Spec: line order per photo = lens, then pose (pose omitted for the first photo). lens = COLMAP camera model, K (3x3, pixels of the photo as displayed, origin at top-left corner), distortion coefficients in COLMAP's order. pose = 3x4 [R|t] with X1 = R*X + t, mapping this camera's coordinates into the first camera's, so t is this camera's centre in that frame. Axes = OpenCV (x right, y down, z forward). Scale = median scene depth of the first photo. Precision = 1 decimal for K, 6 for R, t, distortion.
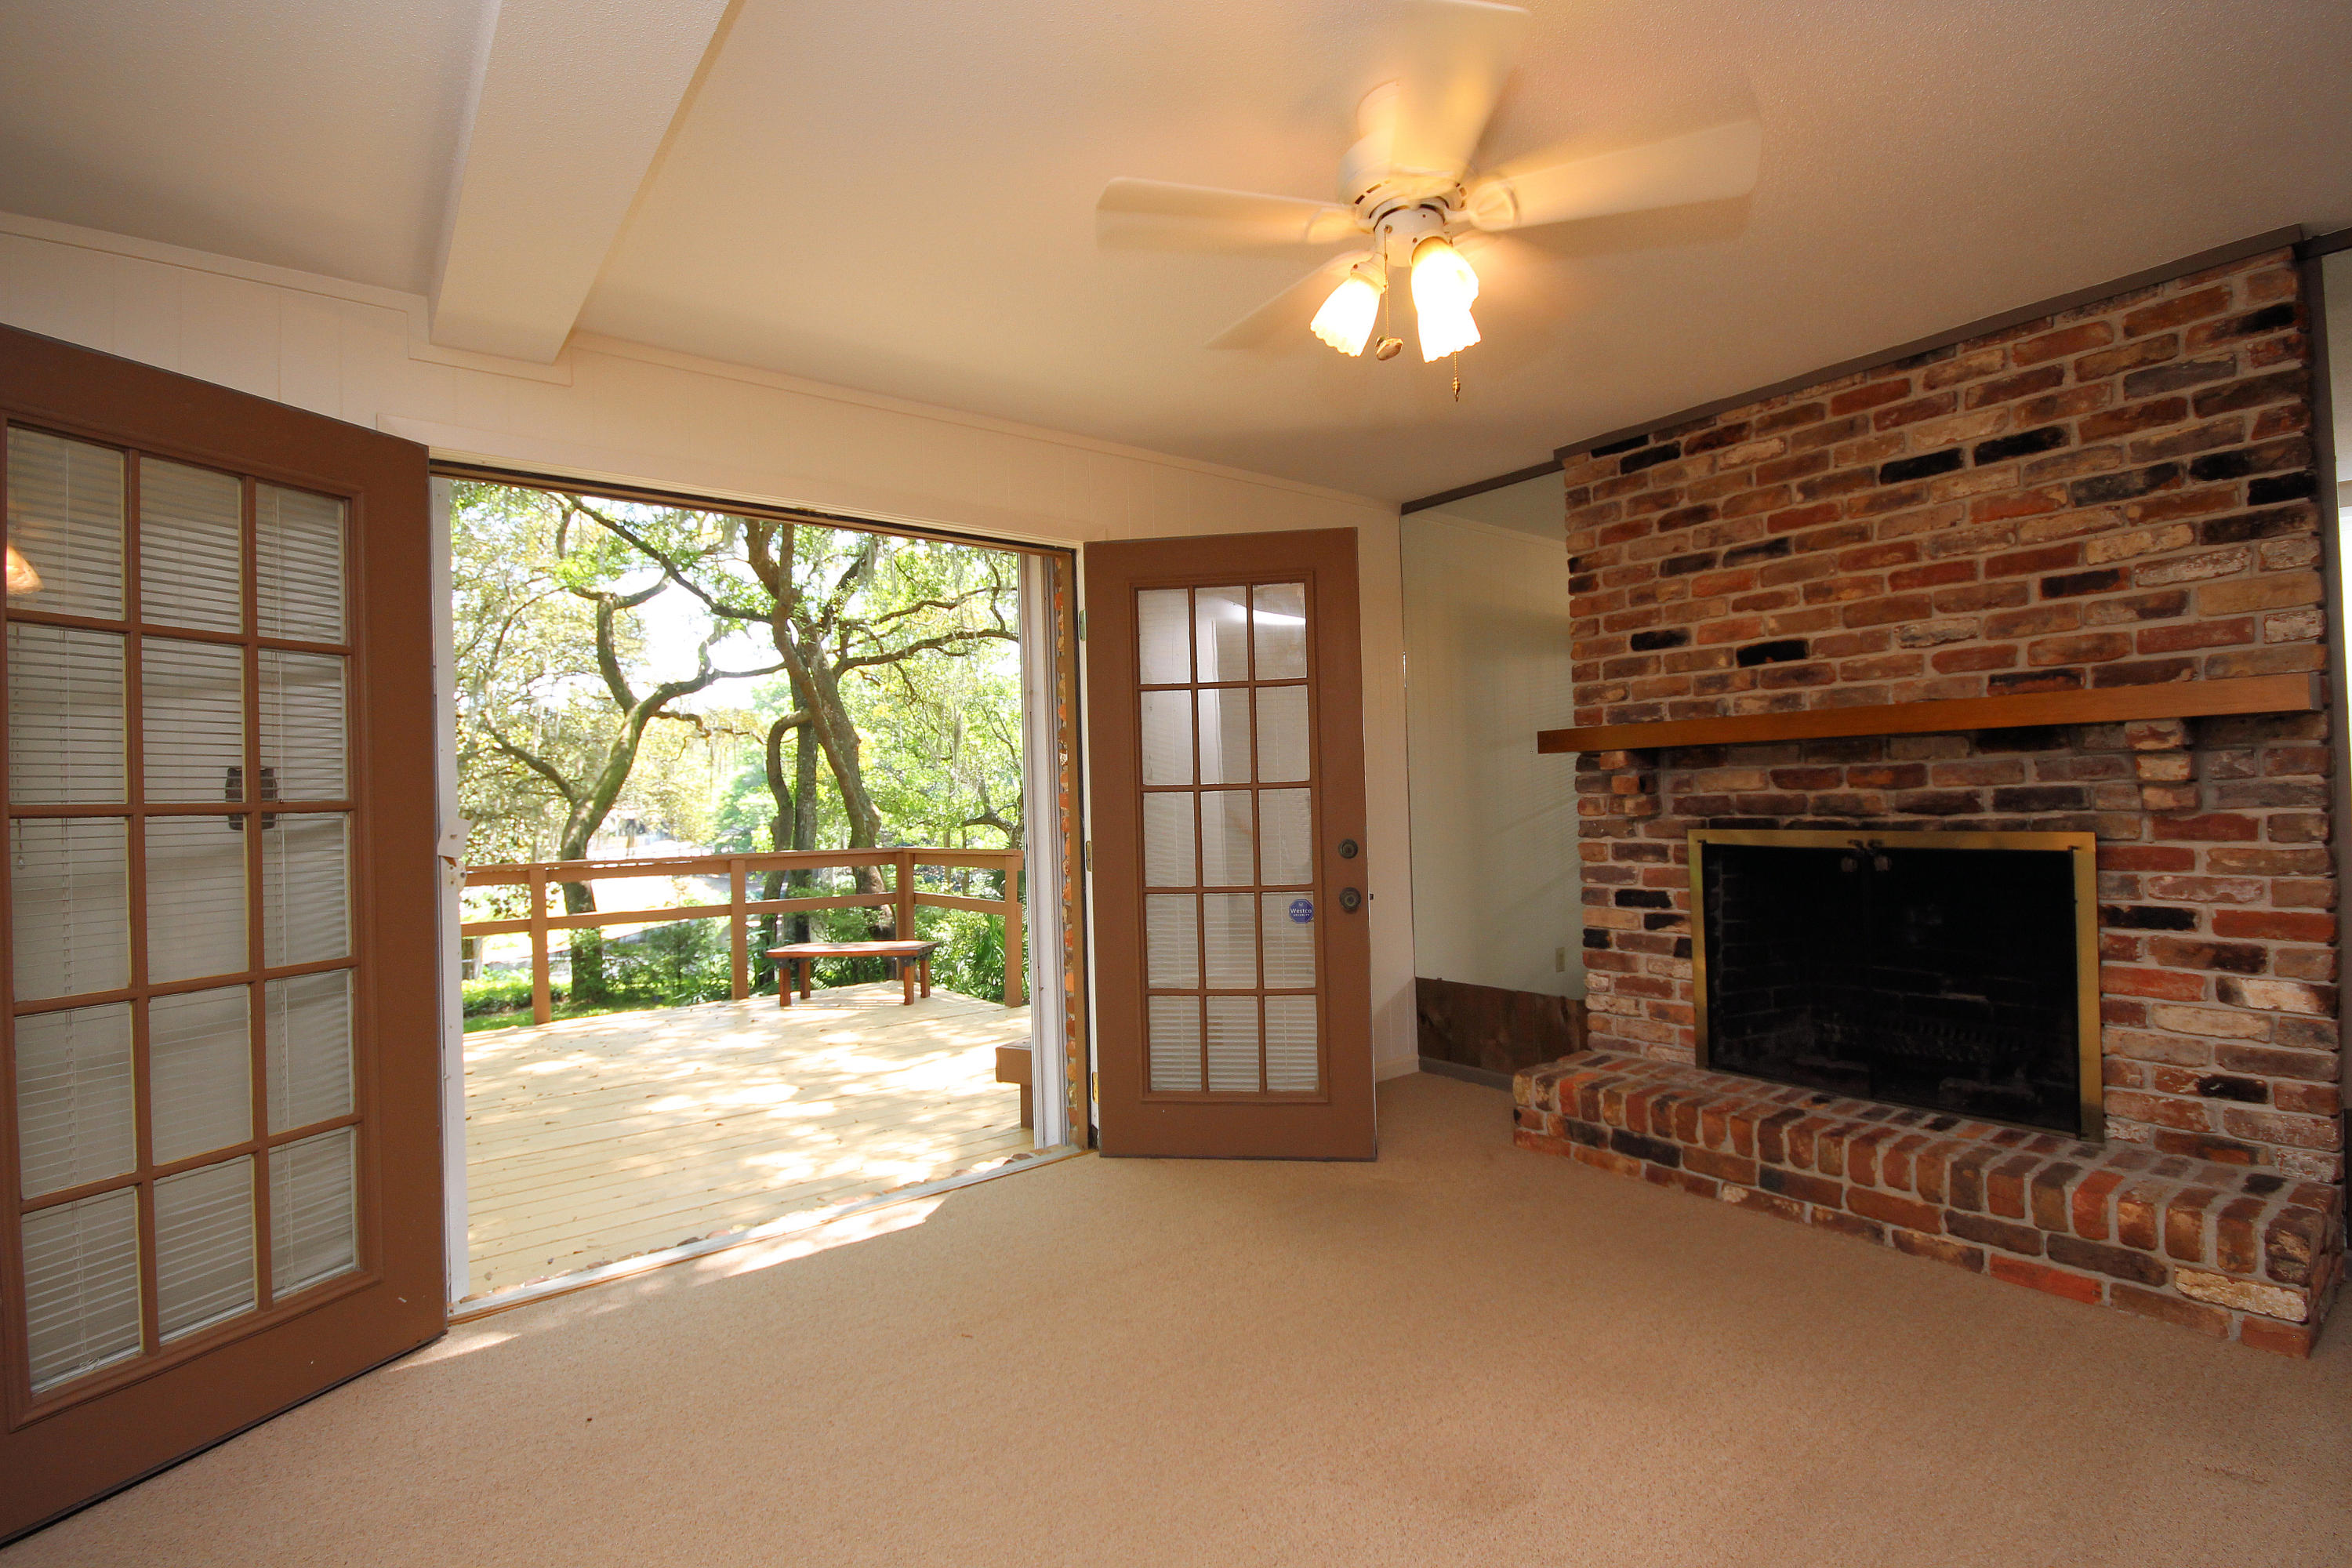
lens RADIAL K [[1083.7, 0, 1193.0], [0, 1083.7, 782.0], [0, 0, 1]] dist [0.013738, -0.015468]
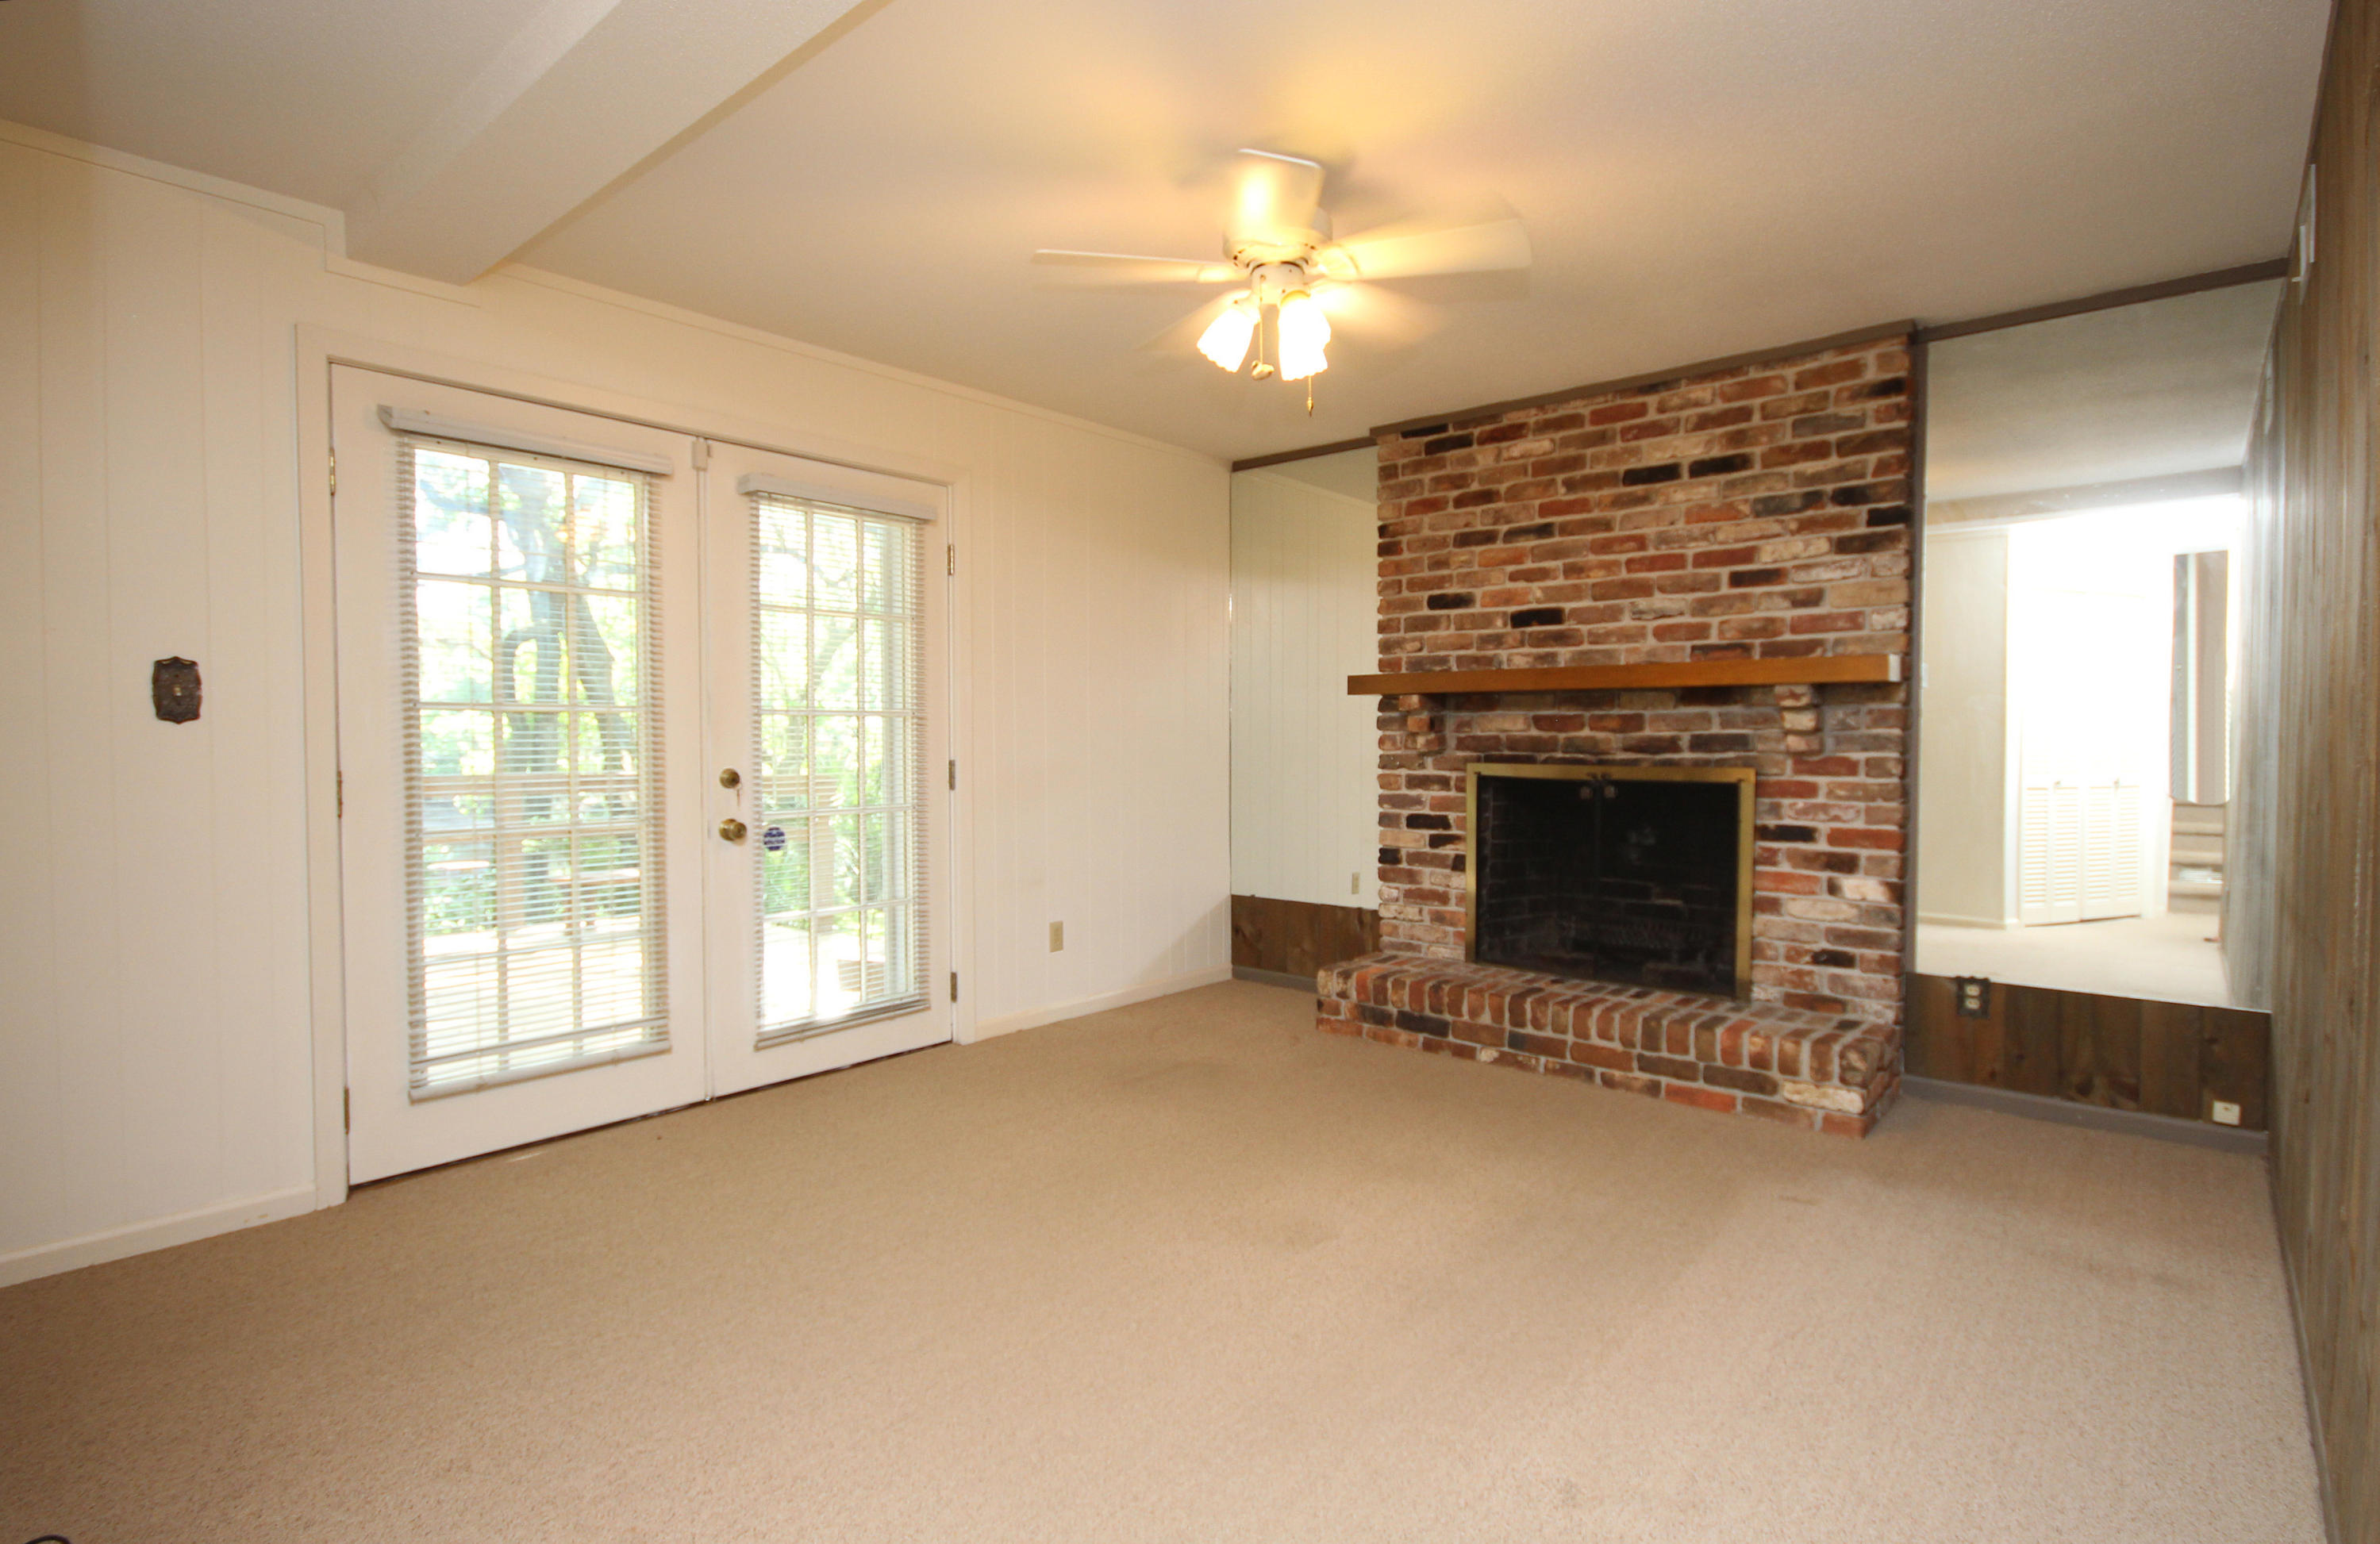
lens RADIAL K [[1155.9, 0, 1205.9], [0, 1155.9, 767.5], [0, 0, 1]] dist [-0.001006, 0.000286]
pose [[0.979632, 0.023943, 0.199368, -0.095129], [-0.031712, 0.998853, 0.035862, 0.015343], [-0.198281, -0.041454, 0.979268, -0.228574]]
